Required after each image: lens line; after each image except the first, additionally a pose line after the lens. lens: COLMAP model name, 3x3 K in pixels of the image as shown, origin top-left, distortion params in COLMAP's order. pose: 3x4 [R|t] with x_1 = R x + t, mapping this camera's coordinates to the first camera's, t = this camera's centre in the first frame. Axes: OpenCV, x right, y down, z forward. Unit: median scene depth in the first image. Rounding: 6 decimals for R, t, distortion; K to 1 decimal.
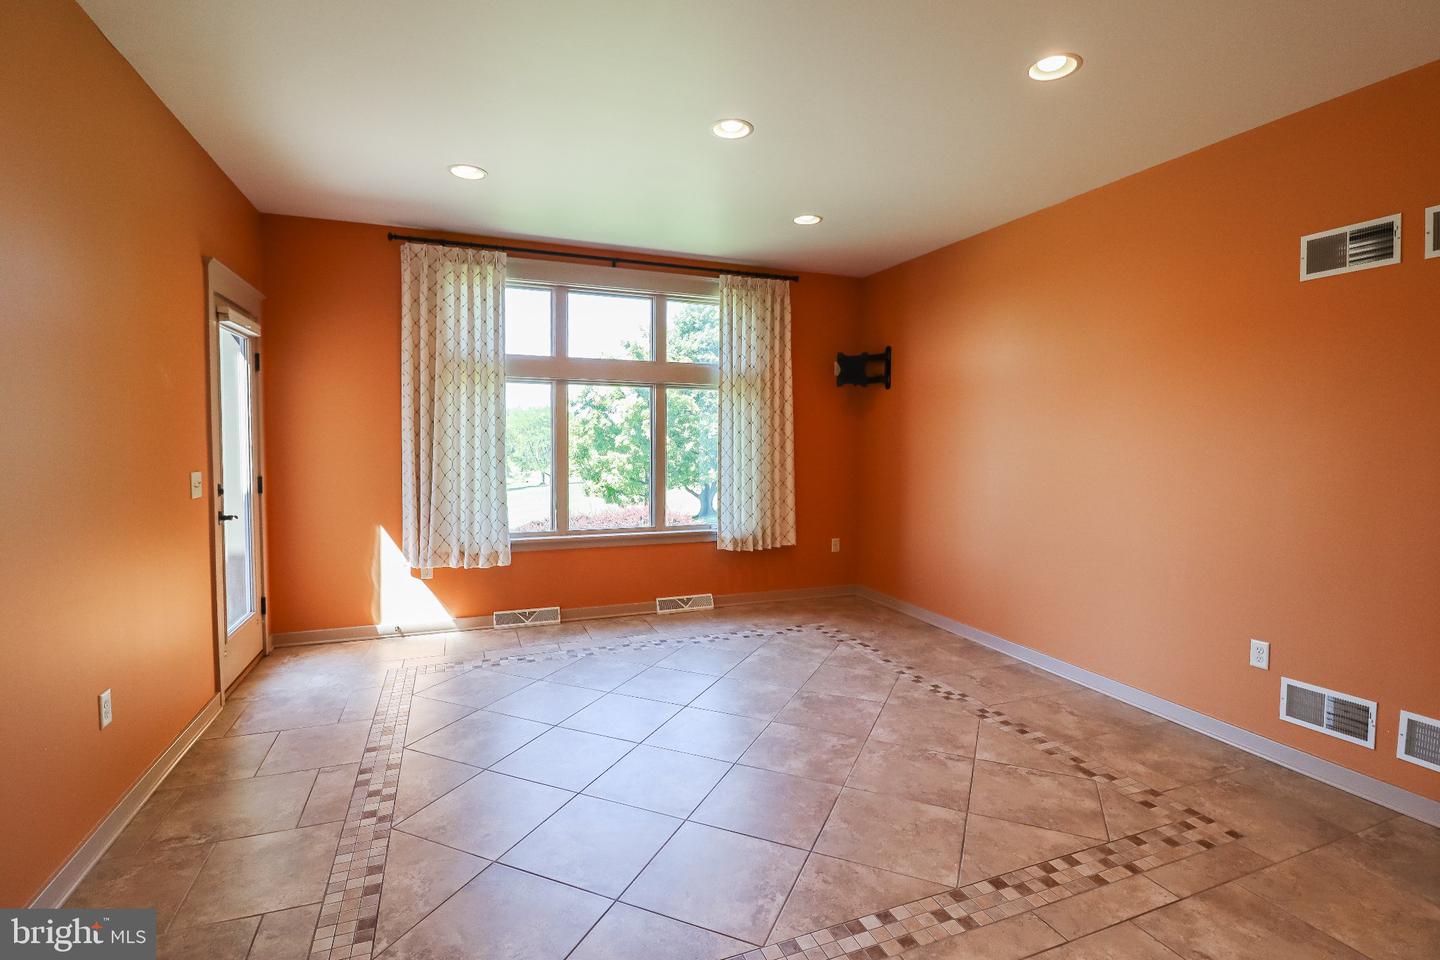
lens RADIAL K [[675.1, 0, 721.9], [0, 675.1, 472.1], [0, 0, 1]] dist [0.002115, -0.014911]
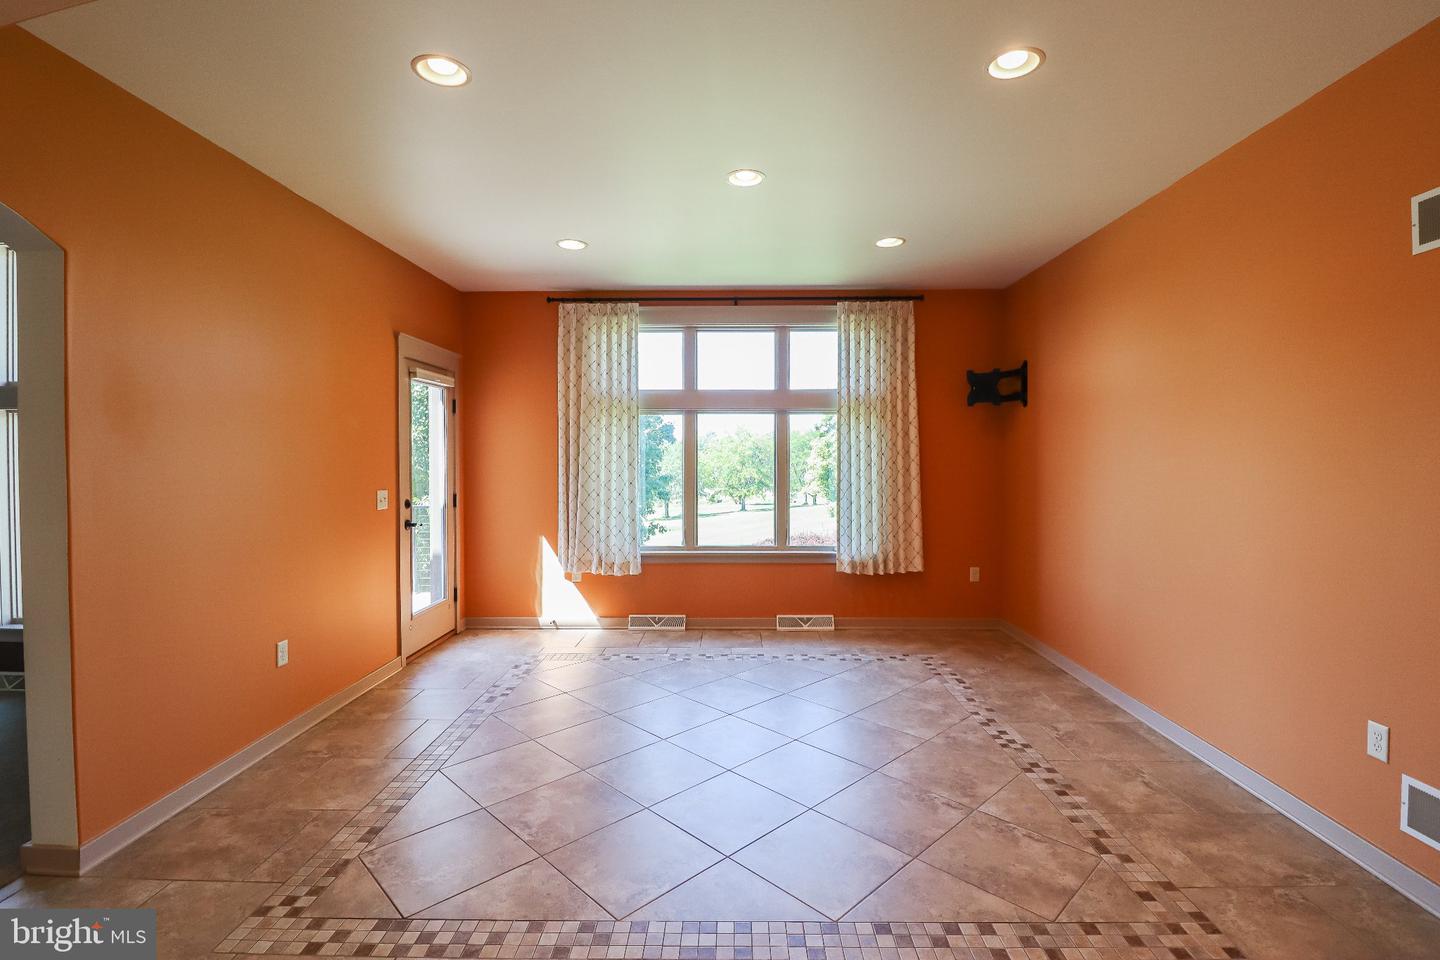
lens RADIAL K [[667.6, 0, 725.8], [0, 667.6, 471.7], [0, 0, 1]] dist [0.002337, -0.014148]
pose [[0.924672, -0.001121, -0.380764, 0.258009], [-0.011180, 0.999485, -0.030093, -0.003295], [0.380601, 0.032083, 0.924182, 0.008785]]
